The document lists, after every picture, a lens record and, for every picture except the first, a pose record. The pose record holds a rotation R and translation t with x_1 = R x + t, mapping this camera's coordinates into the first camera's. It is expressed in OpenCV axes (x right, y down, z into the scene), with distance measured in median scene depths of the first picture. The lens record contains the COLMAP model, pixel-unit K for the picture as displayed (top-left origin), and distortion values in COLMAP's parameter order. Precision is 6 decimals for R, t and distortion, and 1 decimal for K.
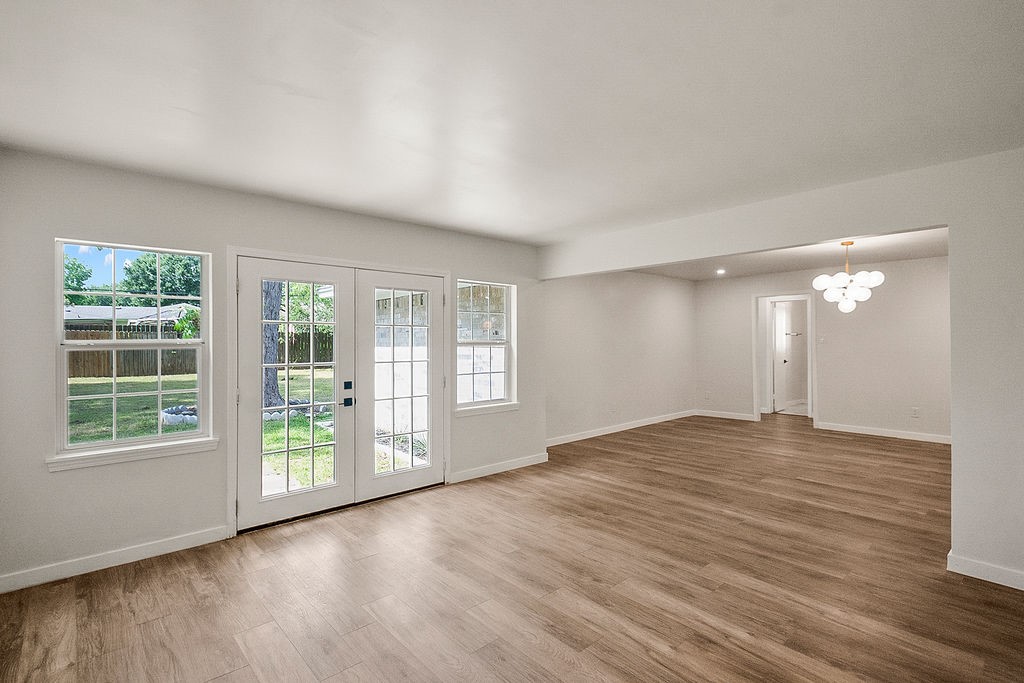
lens RADIAL K [[489.7, 0, 520.6], [0, 489.7, 340.9], [0, 0, 1]] dist [0.005125, 0.000278]
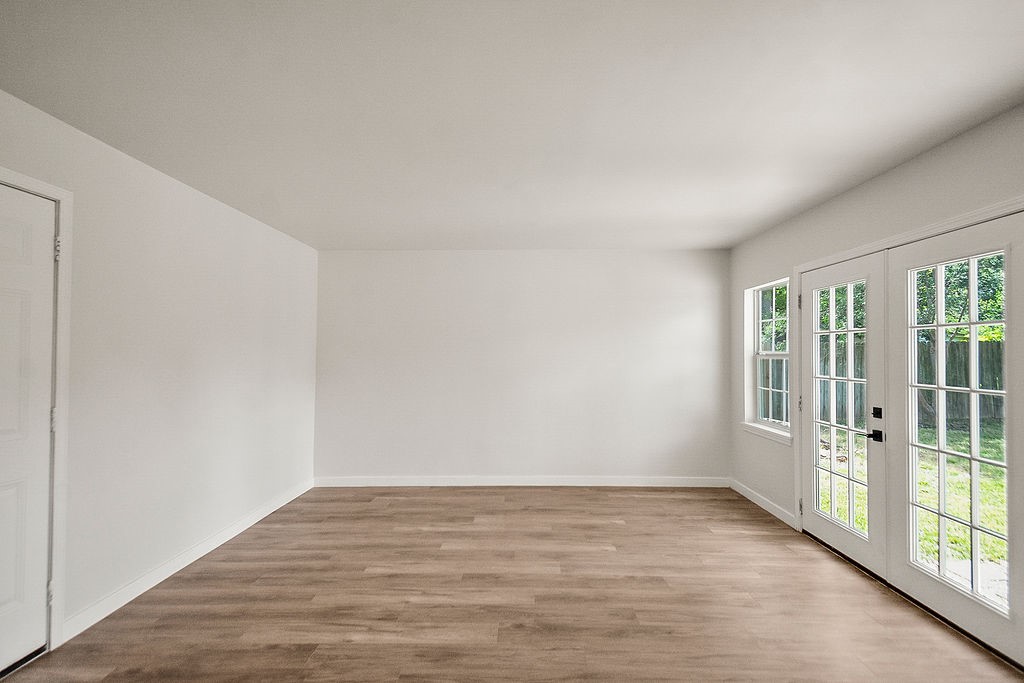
lens RADIAL K [[489.7, 0, 519.4], [0, 489.7, 344.1], [0, 0, 1]] dist [0.005125, 0.000278]
pose [[-0.682863, -0.013335, -0.730425, 0.824804], [-0.003624, 0.999883, -0.014866, 0.000056], [0.730537, -0.007505, -0.682832, 1.648345]]
